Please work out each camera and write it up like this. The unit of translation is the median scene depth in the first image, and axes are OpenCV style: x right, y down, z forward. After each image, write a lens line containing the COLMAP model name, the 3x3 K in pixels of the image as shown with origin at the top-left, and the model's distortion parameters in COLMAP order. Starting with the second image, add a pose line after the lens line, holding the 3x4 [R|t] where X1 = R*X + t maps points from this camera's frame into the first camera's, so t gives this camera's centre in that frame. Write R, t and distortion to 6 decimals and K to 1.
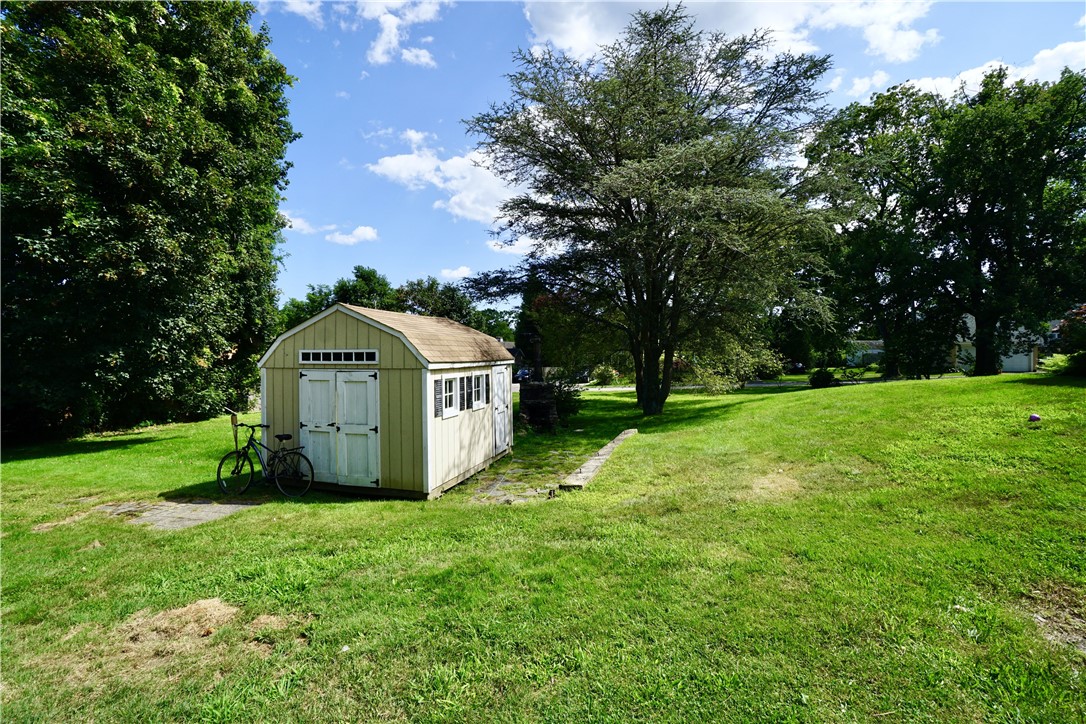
lens RADIAL K [[471.8, 0, 537.8], [0, 471.8, 361.7], [0, 0, 1]] dist [-0.031879, 0.001522]
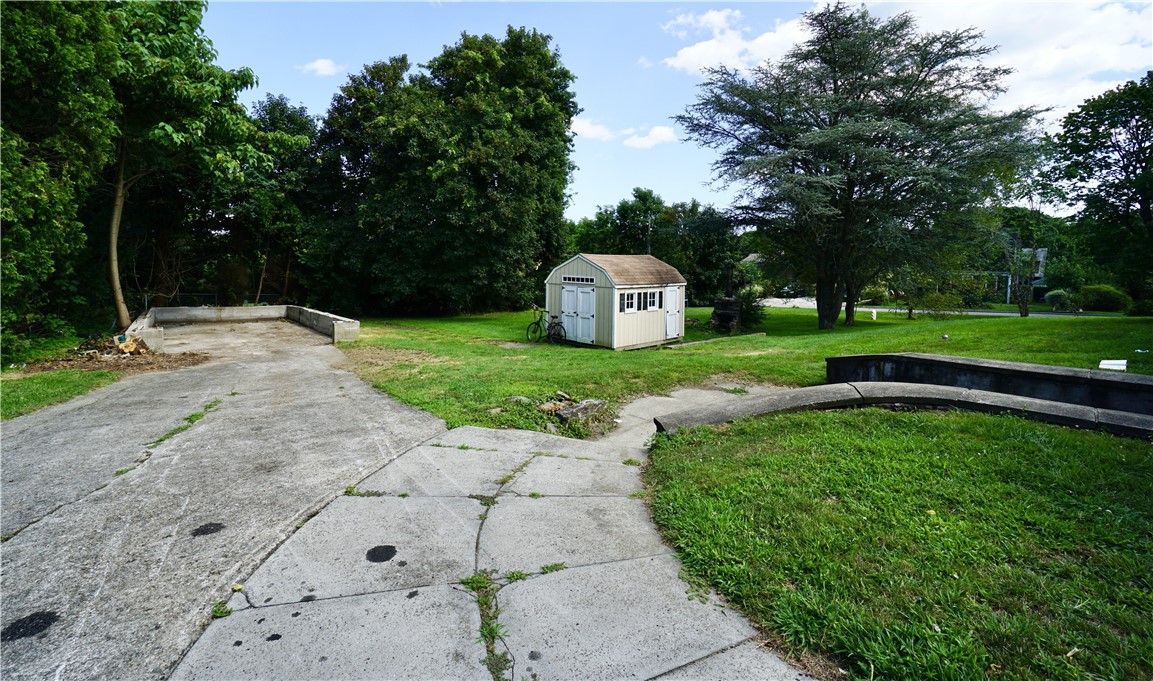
lens RADIAL K [[497.3, 0, 578.4], [0, 497.3, 339.5], [0, 0, 1]] dist [0.004038, 0.000143]
pose [[0.874013, 0.095074, -0.476510, 0.405428], [-0.030532, 0.989479, 0.141421, -0.037705], [0.484942, -0.109055, 0.867720, -0.583711]]
